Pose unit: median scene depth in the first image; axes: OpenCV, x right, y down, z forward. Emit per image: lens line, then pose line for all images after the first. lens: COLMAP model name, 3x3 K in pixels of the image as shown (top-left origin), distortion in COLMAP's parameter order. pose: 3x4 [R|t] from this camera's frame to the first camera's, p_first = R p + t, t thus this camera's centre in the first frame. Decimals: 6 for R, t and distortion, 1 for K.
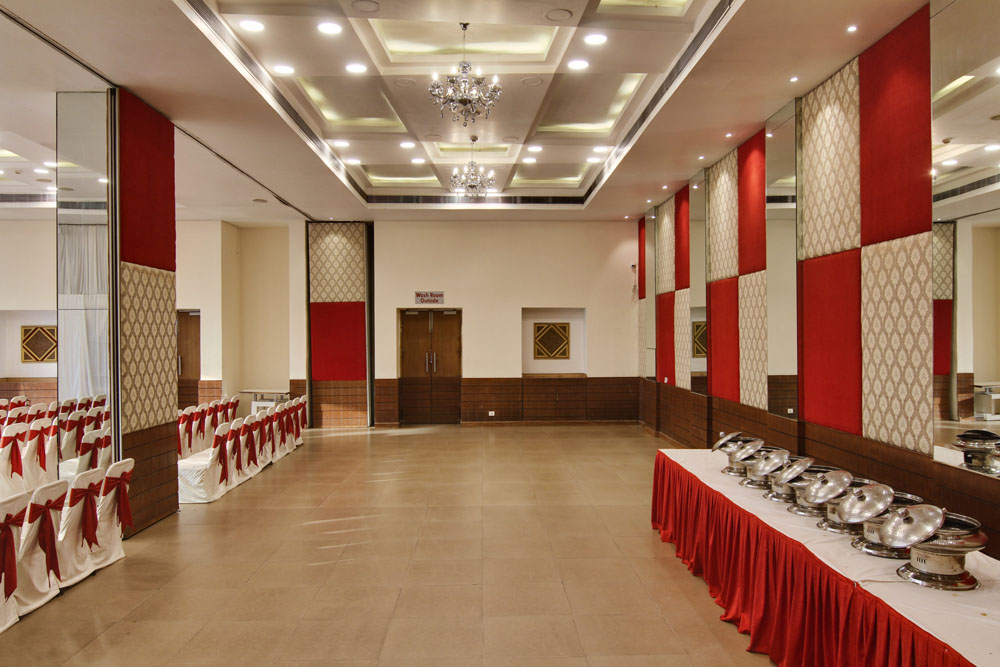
lens RADIAL K [[695.6, 0, 507.3], [0, 695.6, 335.1], [0, 0, 1]] dist [0.005553, -0.023674]
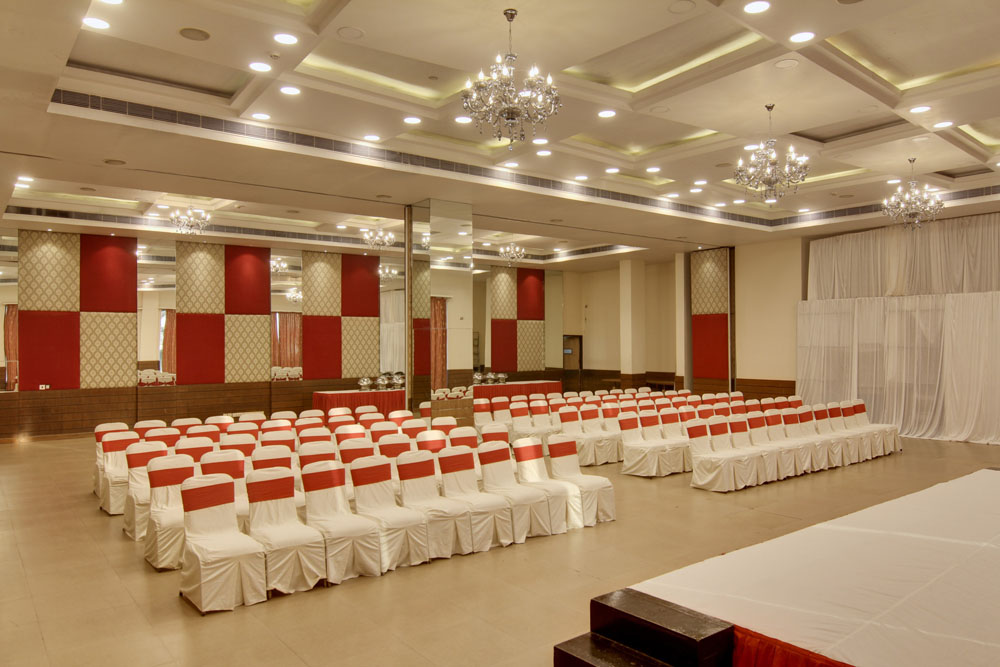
lens RADIAL K [[695.6, 0, 507.3], [0, 695.6, 335.1], [0, 0, 1]] dist [0.005553, -0.023674]
pose [[-0.591525, 0.018295, 0.806079, -0.988113], [0.010218, 0.999832, -0.015194, 0.003454], [-0.806222, -0.000751, -0.591613, 0.917629]]
